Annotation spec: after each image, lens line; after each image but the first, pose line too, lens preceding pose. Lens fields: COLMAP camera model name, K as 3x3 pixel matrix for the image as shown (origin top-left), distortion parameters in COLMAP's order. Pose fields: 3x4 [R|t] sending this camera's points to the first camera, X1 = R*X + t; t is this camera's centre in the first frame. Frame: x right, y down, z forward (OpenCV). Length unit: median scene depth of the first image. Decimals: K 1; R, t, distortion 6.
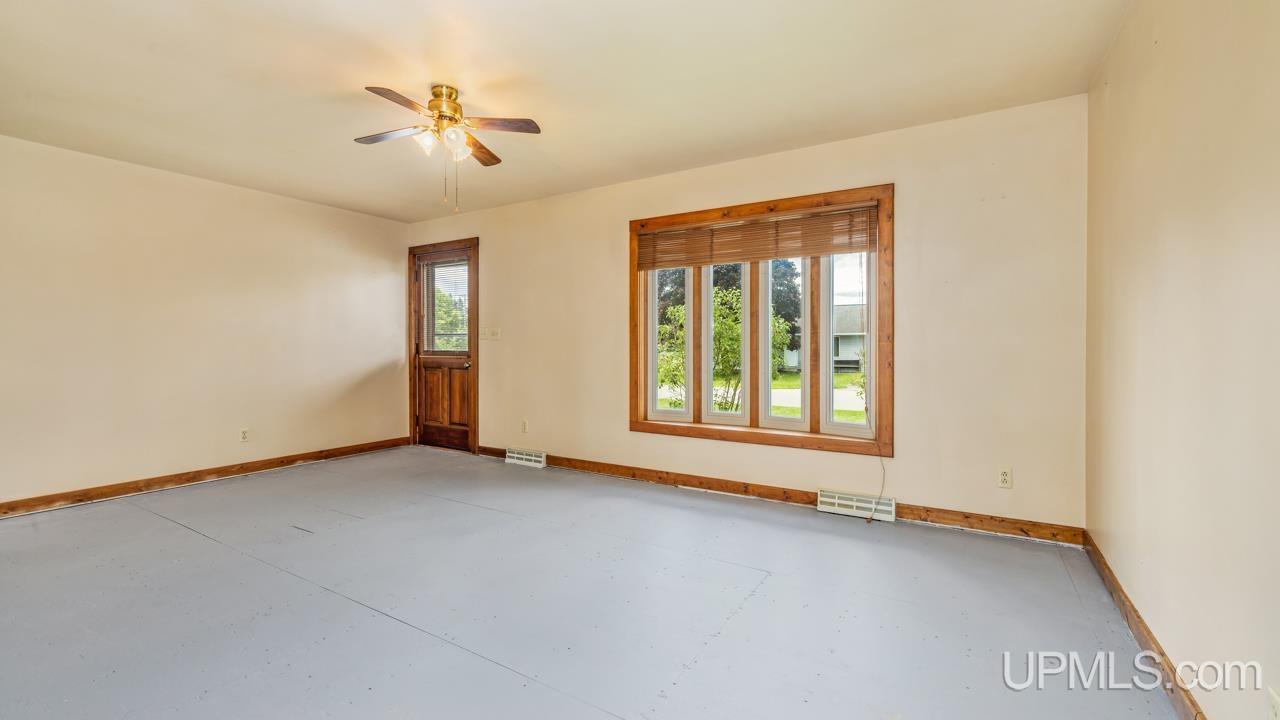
lens RADIAL K [[539.9, 0, 636.4], [0, 539.9, 336.6], [0, 0, 1]] dist [0.000986, 0.000192]
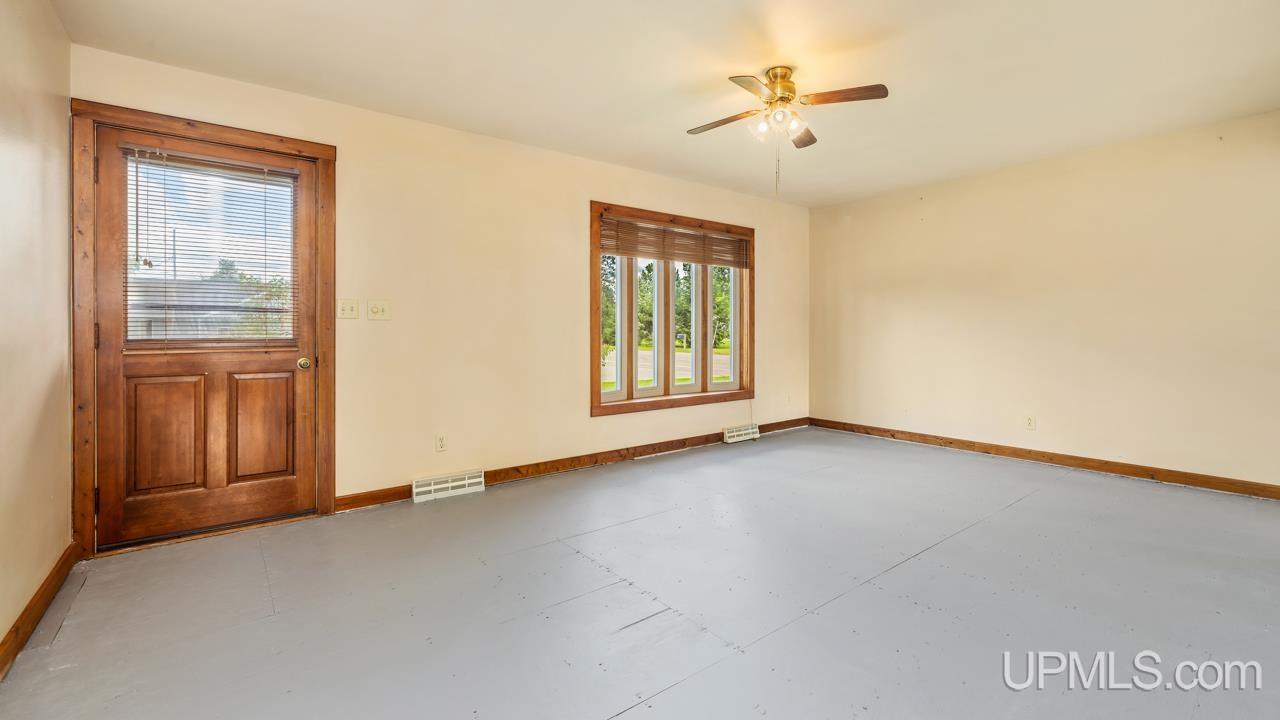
lens RADIAL K [[549.8, 0, 643.4], [0, 549.8, 328.1], [0, 0, 1]] dist [-0.000774, 0.000078]
pose [[0.335204, 0.006137, 0.942126, -0.916998], [-0.009805, 0.999947, -0.003025, 0.016904], [-0.942095, -0.008223, 0.335246, 0.584084]]
